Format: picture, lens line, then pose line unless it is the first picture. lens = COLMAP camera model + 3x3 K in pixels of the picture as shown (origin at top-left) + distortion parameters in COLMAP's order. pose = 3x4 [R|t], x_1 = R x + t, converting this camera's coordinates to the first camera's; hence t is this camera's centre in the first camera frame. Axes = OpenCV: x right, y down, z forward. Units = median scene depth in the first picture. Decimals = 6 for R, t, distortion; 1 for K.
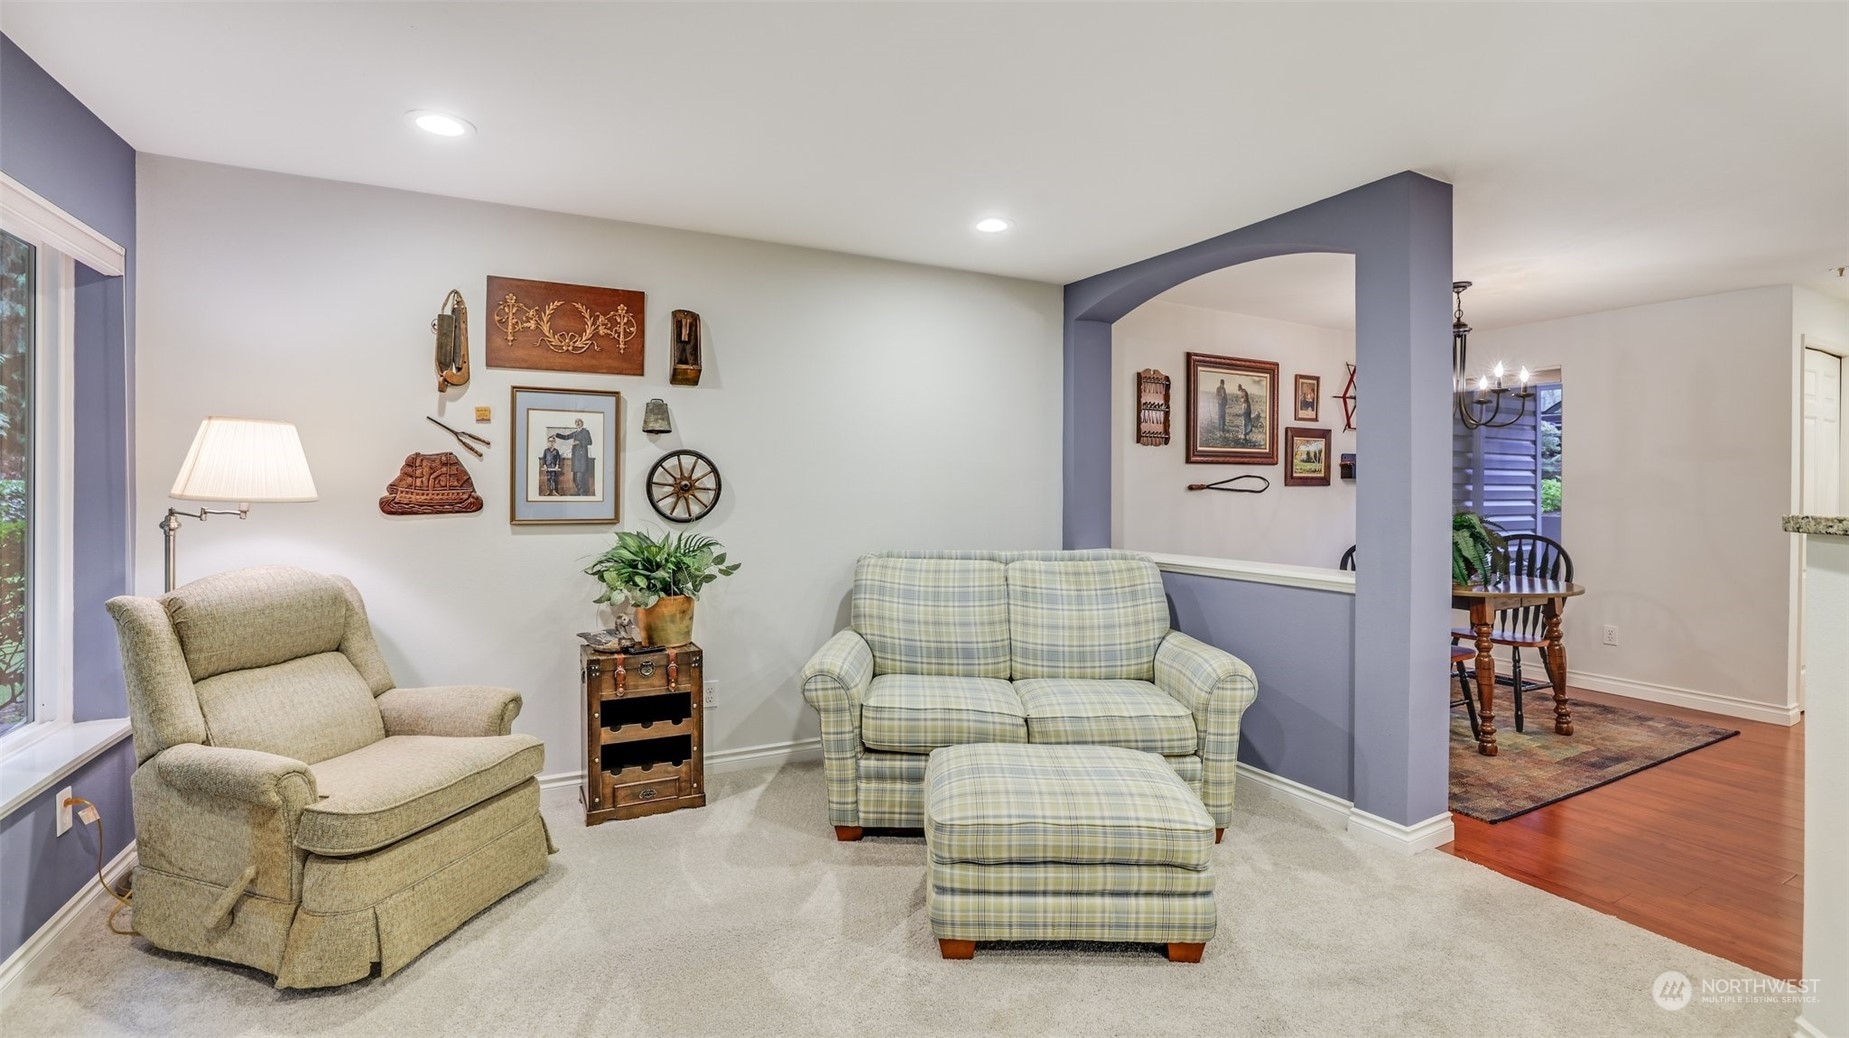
lens RADIAL K [[796.8, 0, 913.4], [0, 796.8, 490.0], [0, 0, 1]] dist [-0.044293, 0.014217]
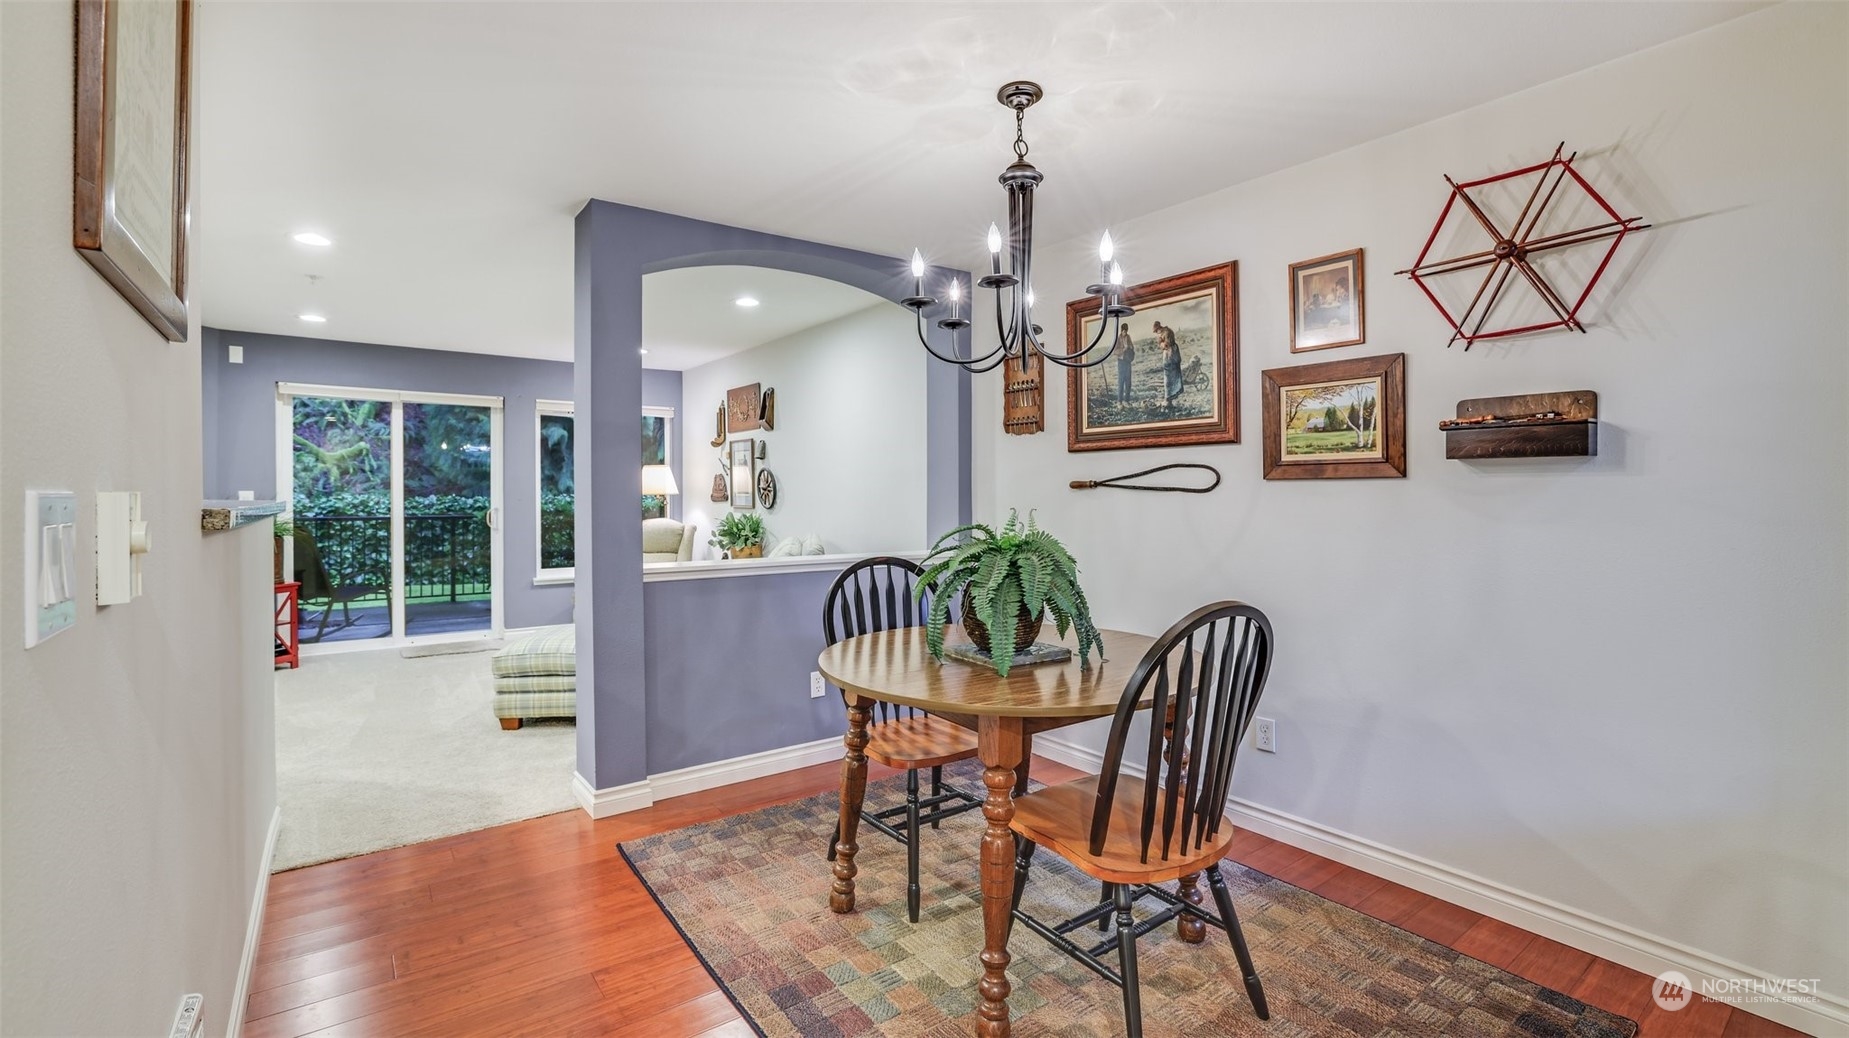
lens RADIAL K [[796.8, 0, 907.4], [0, 796.8, 501.4], [0, 0, 1]] dist [-0.044293, 0.014217]
pose [[0.147540, 0.008035, -0.989023, 1.517296], [-0.002897, 0.999966, 0.007691, 0.009641], [0.989052, 0.001730, 0.147558, 1.059588]]
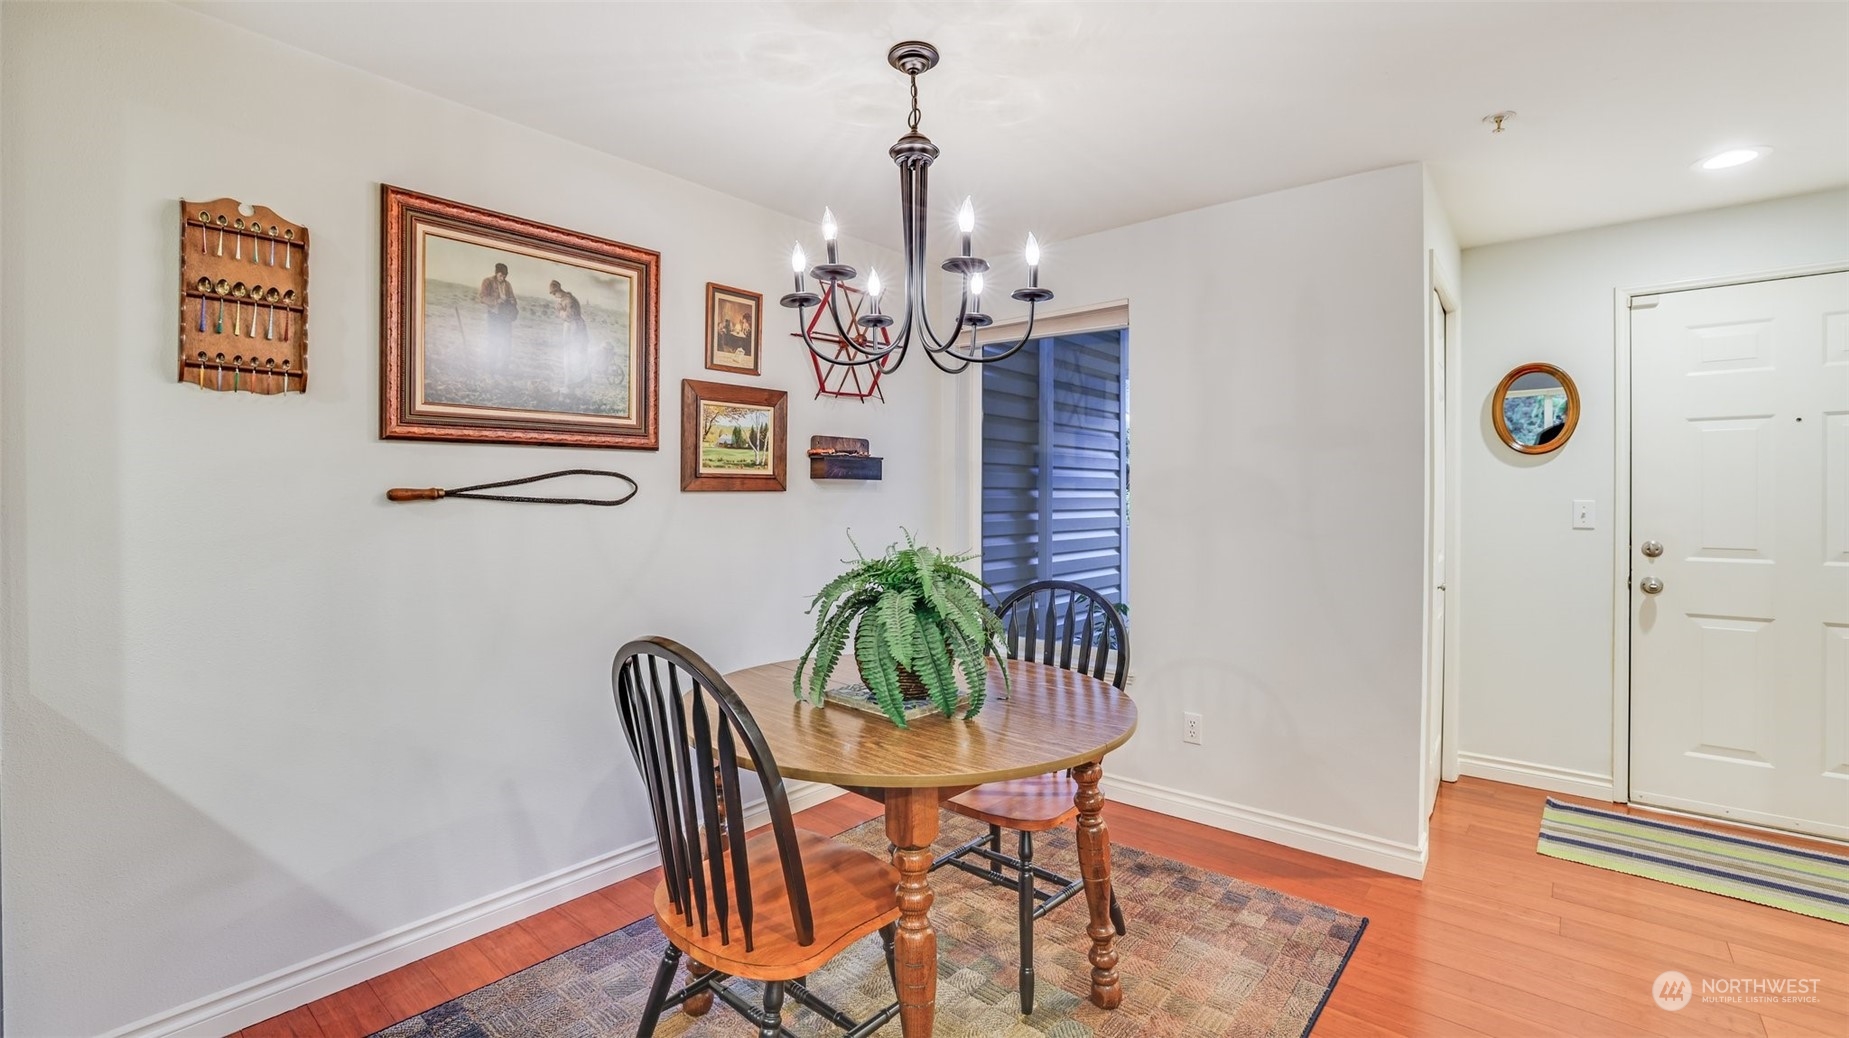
lens RADIAL K [[796.8, 0, 915.1], [0, 796.8, 502.3], [0, 0, 1]] dist [-0.044293, 0.014217]
pose [[0.927735, -0.007871, 0.373157, 0.653094], [0.006124, 0.999964, 0.005866, -0.000025], [-0.373190, -0.003157, 0.927750, 0.706167]]
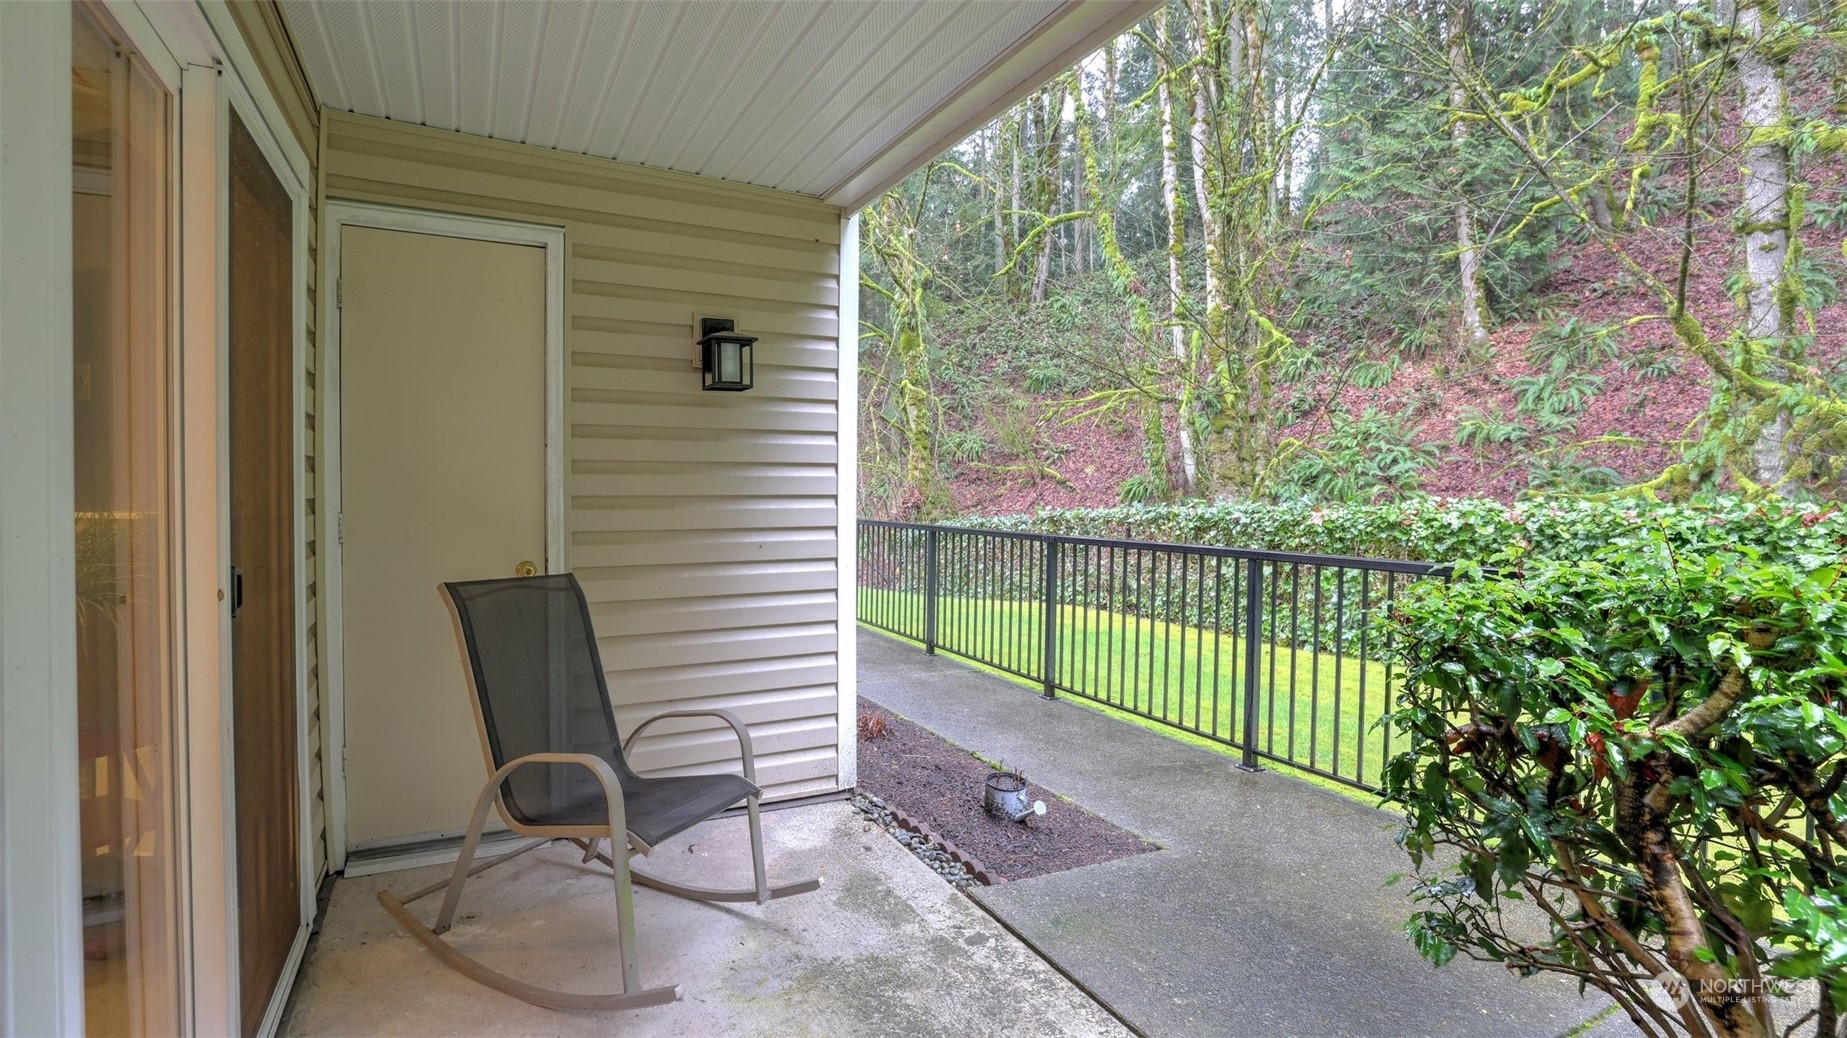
lens RADIAL K [[847.4, 0, 928.7], [0, 847.4, 491.4], [0, 0, 1]] dist [-0.016952, 0.003346]
pose [[-0.999711, -0.003998, -0.023695, -0.894854], [-0.003870, 0.999978, -0.005429, 0.012589], [0.023716, -0.005336, -0.999704, 0.622959]]
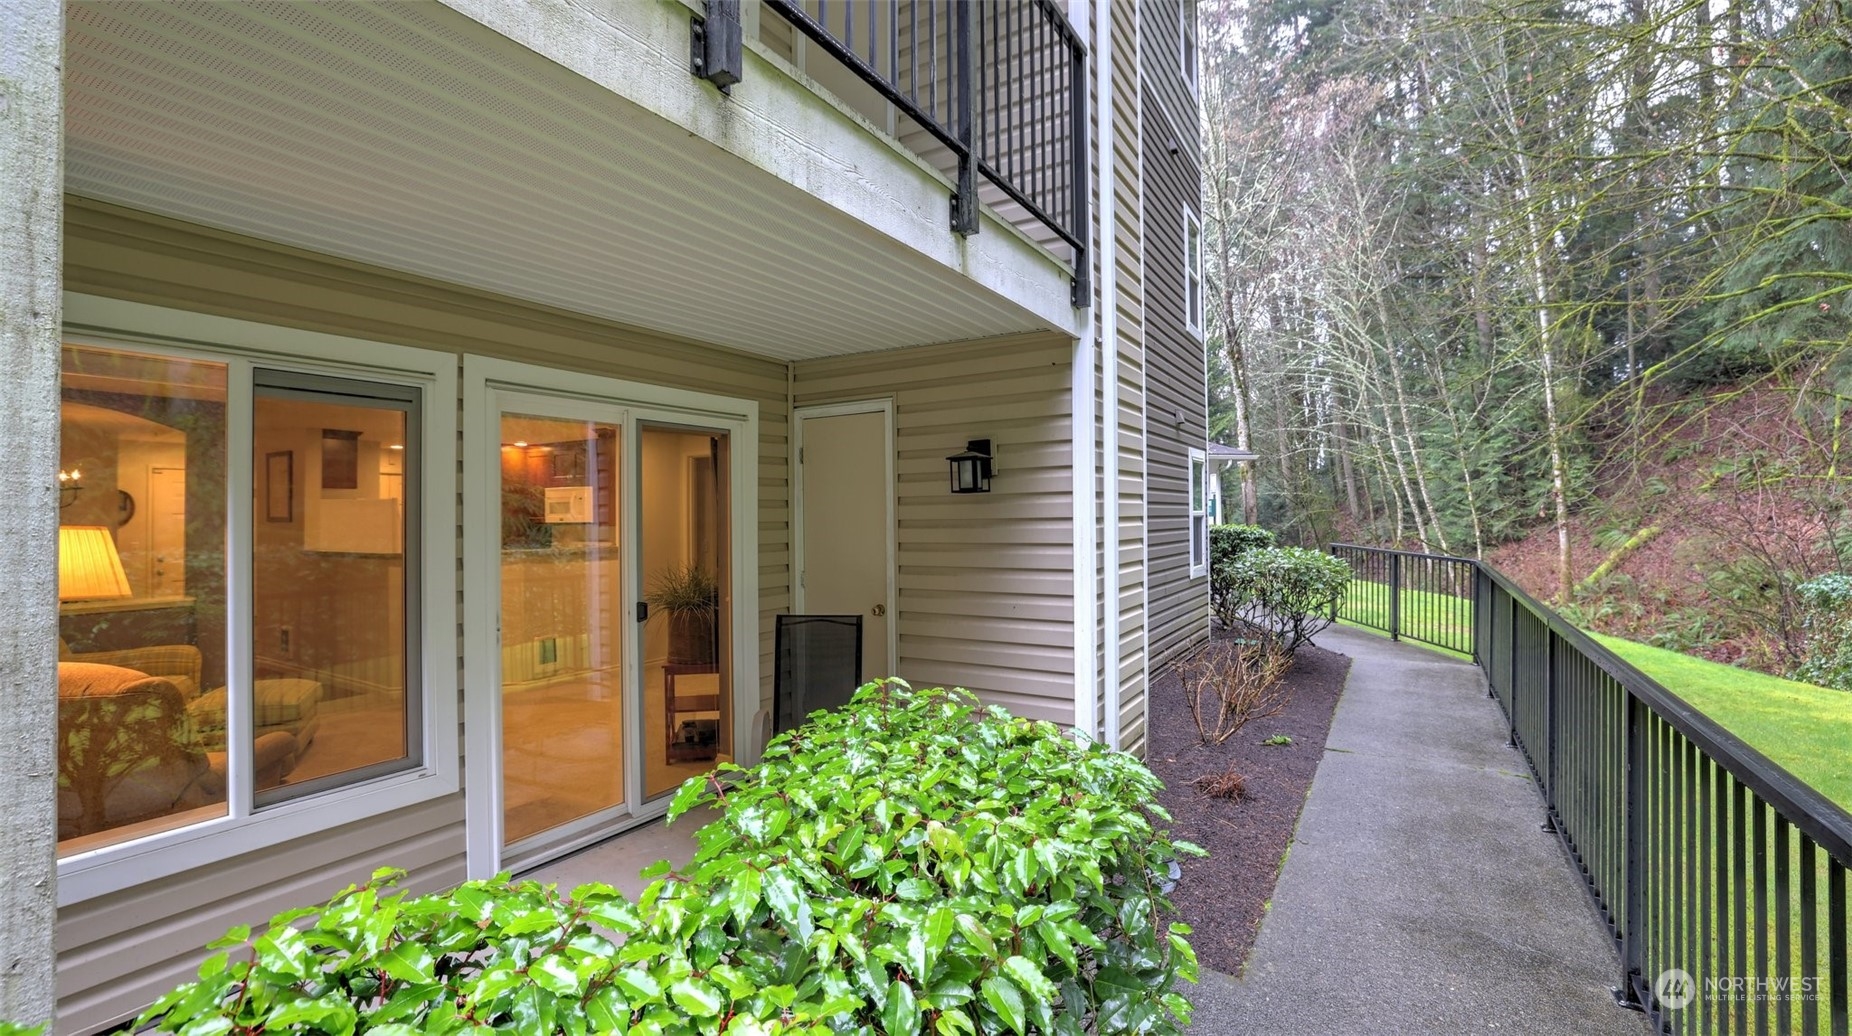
lens RADIAL K [[798.1, 0, 901.7], [0, 798.1, 511.1], [0, 0, 1]] dist [-0.044293, 0.014217]
pose [[-0.501864, 0.007112, 0.864917, -1.697460], [0.004538, 0.999974, -0.005590, -0.068396], [-0.864935, 0.001120, -0.501883, 0.386757]]
